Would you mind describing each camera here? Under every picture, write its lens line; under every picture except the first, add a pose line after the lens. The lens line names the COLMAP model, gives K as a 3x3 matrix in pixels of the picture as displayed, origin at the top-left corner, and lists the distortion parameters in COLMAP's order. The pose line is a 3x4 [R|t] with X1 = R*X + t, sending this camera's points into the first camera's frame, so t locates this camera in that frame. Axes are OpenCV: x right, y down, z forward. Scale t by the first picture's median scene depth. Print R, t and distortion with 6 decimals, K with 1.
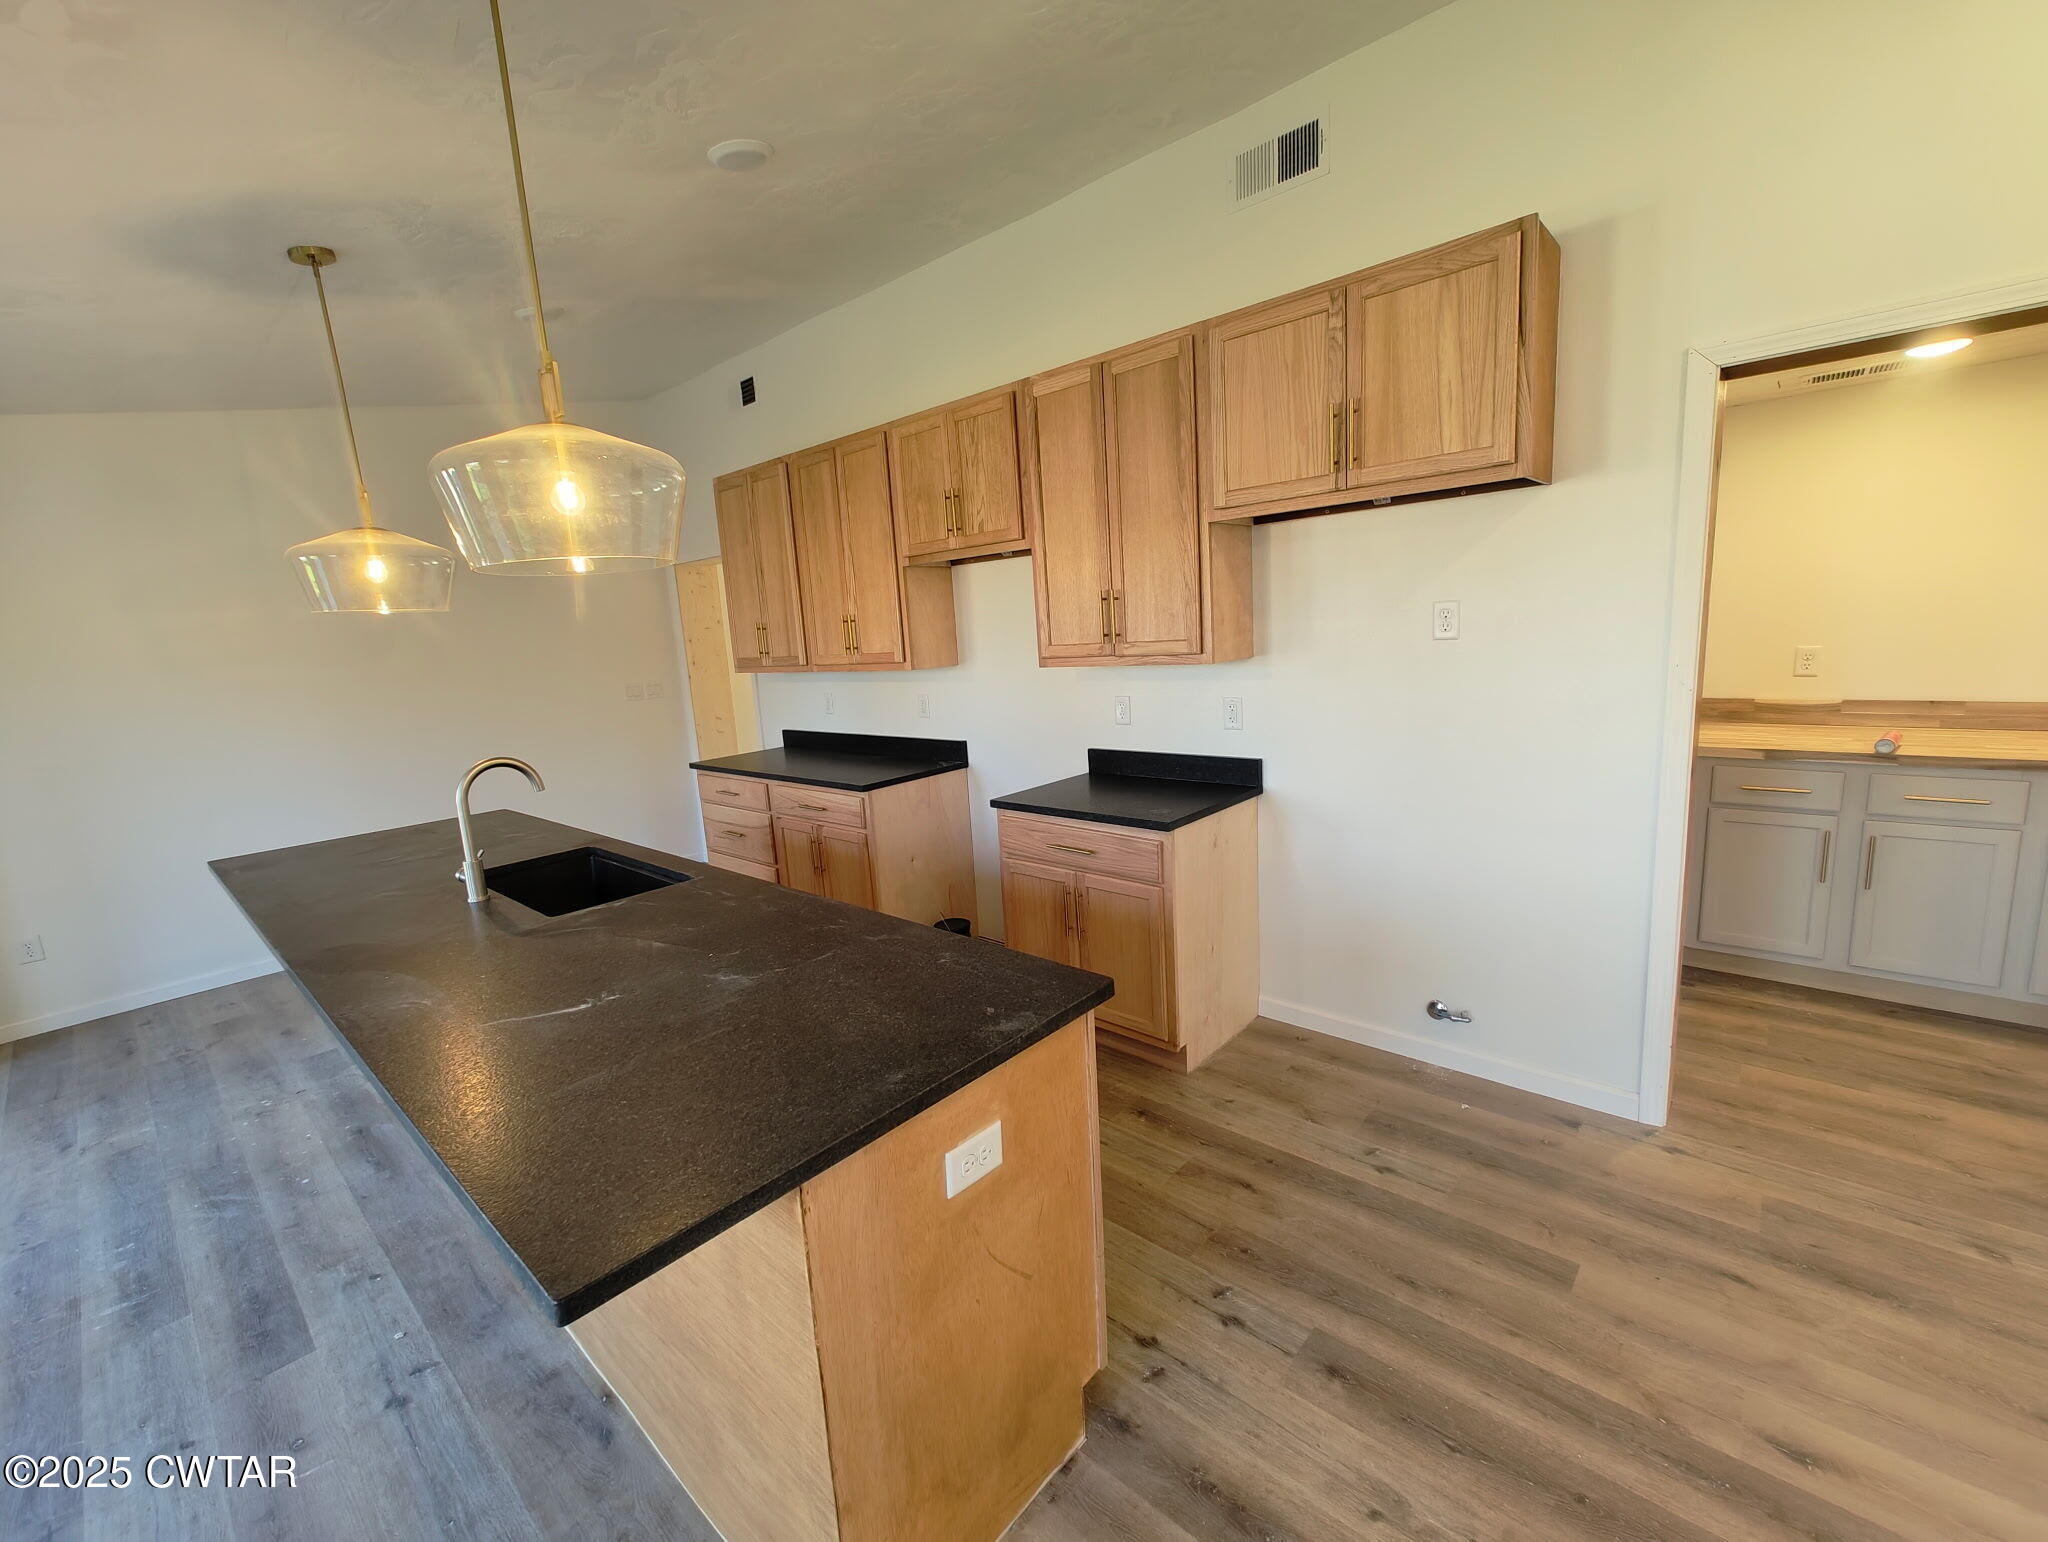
lens RADIAL K [[859.1, 0, 1024.0], [0, 859.1, 771.0], [0, 0, 1]] dist [-0.000408, 0.002989]
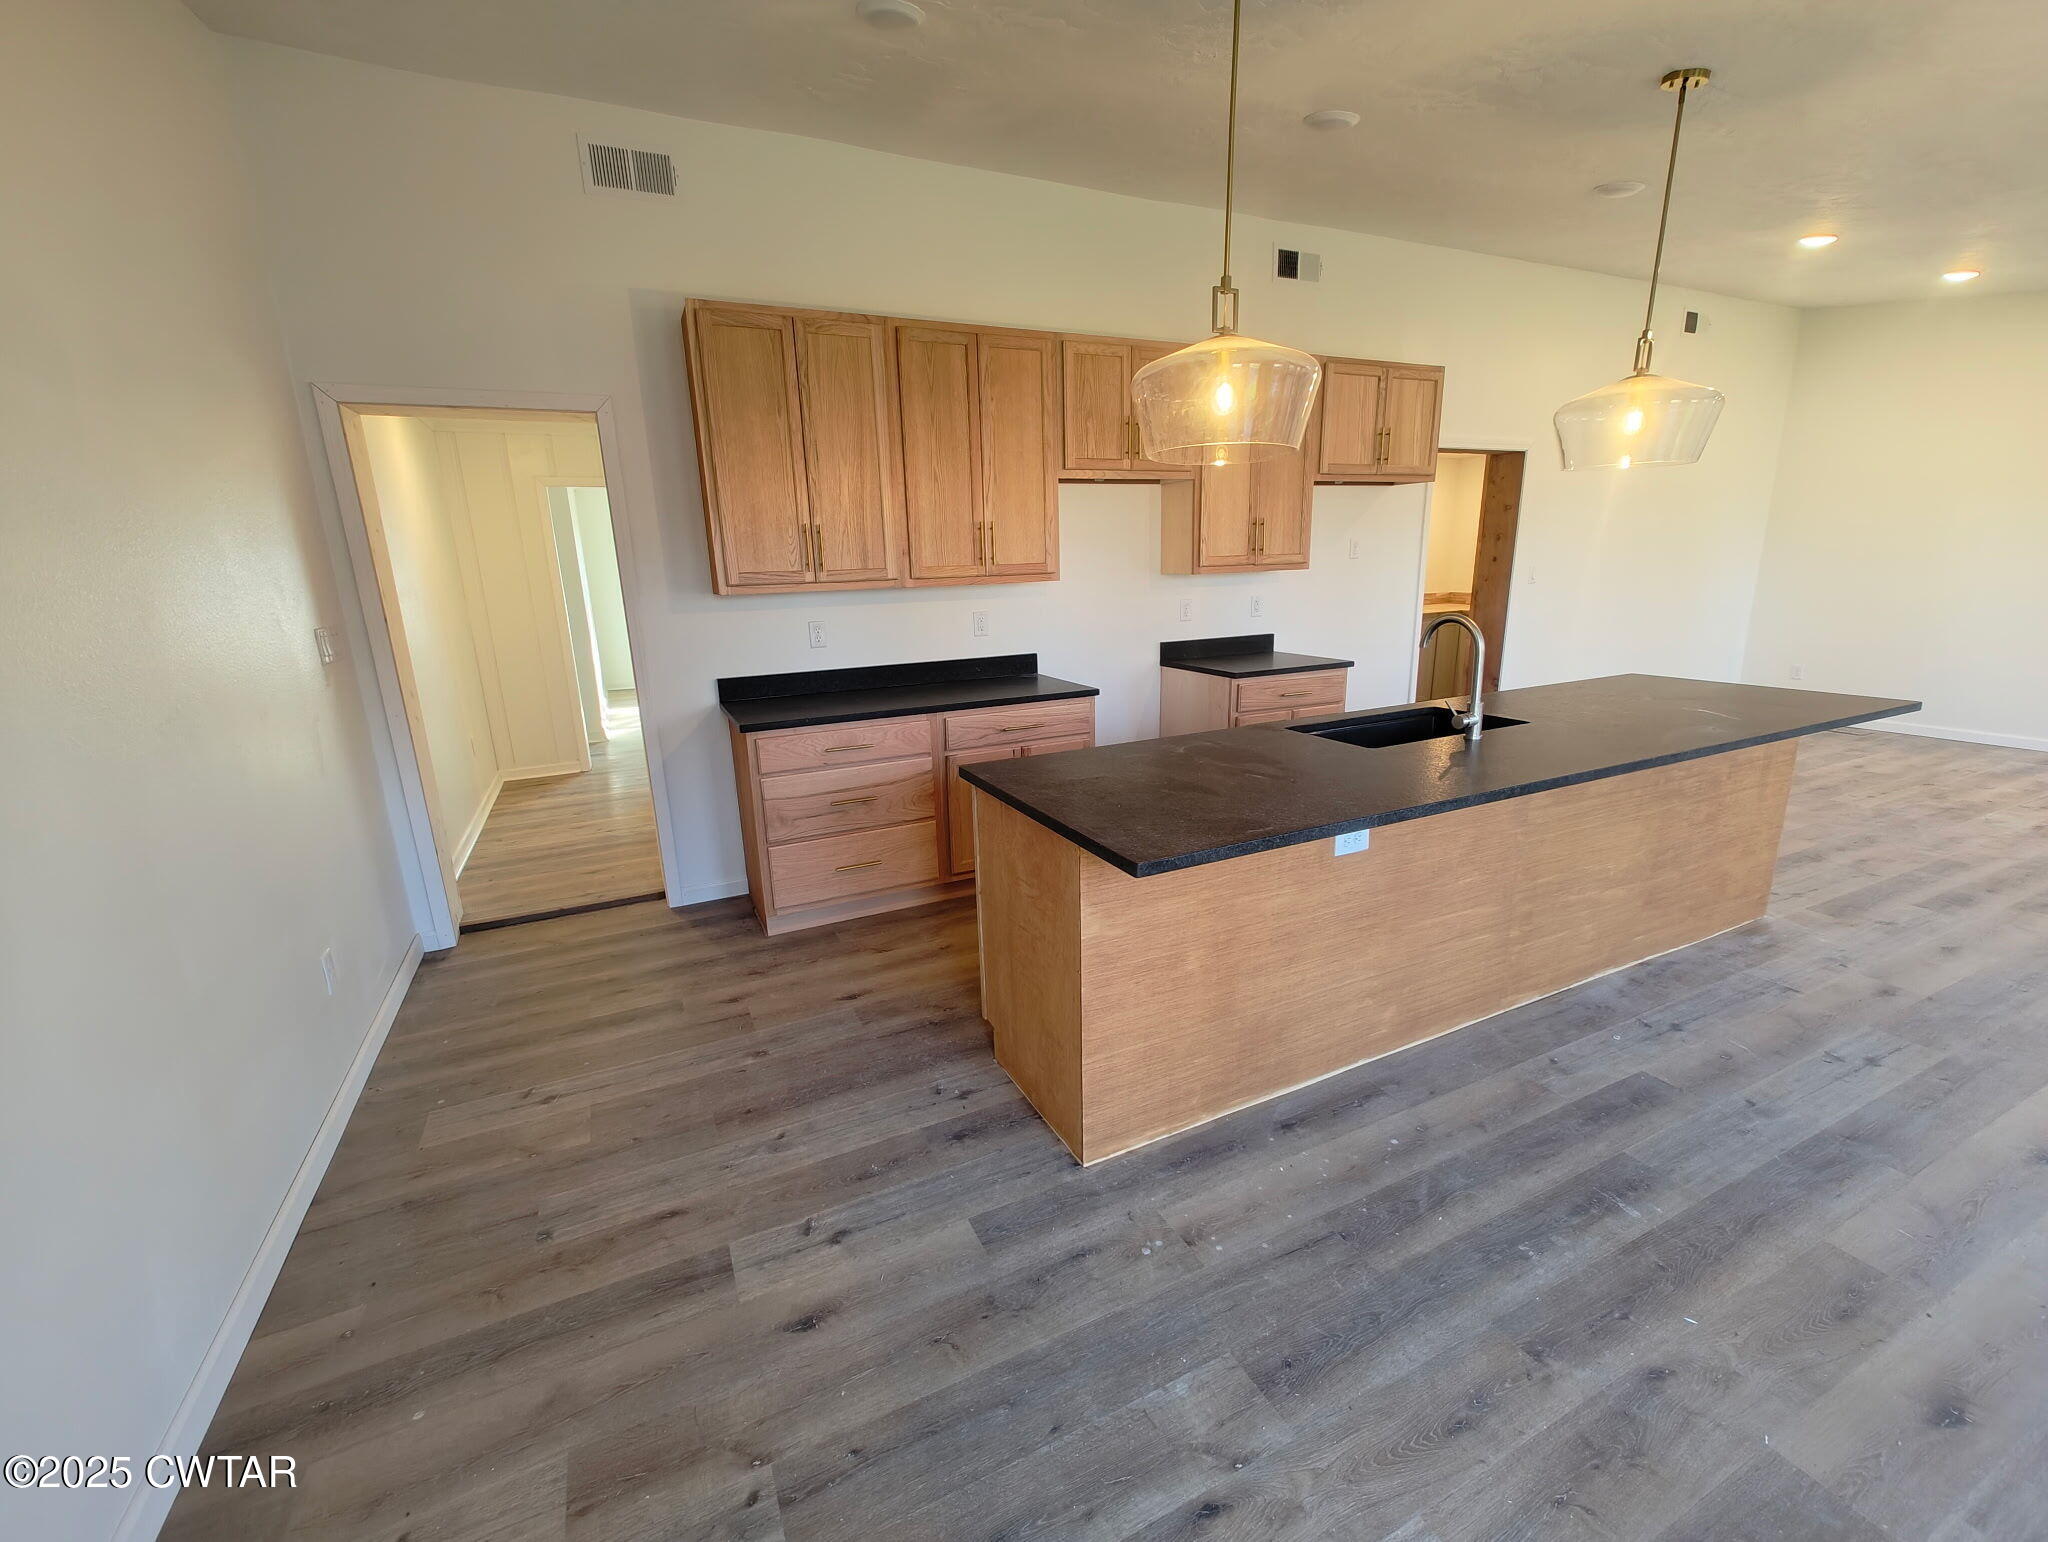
lens RADIAL K [[855.3, 0, 1024.0], [0, 855.3, 771.0], [0, 0, 1]] dist [0.000647, 0.000847]
pose [[0.381998, -0.171391, 0.908131, -1.538227], [0.163072, 0.979734, 0.116310, -0.026650], [-0.909662, 0.103661, 0.402206, 0.885668]]
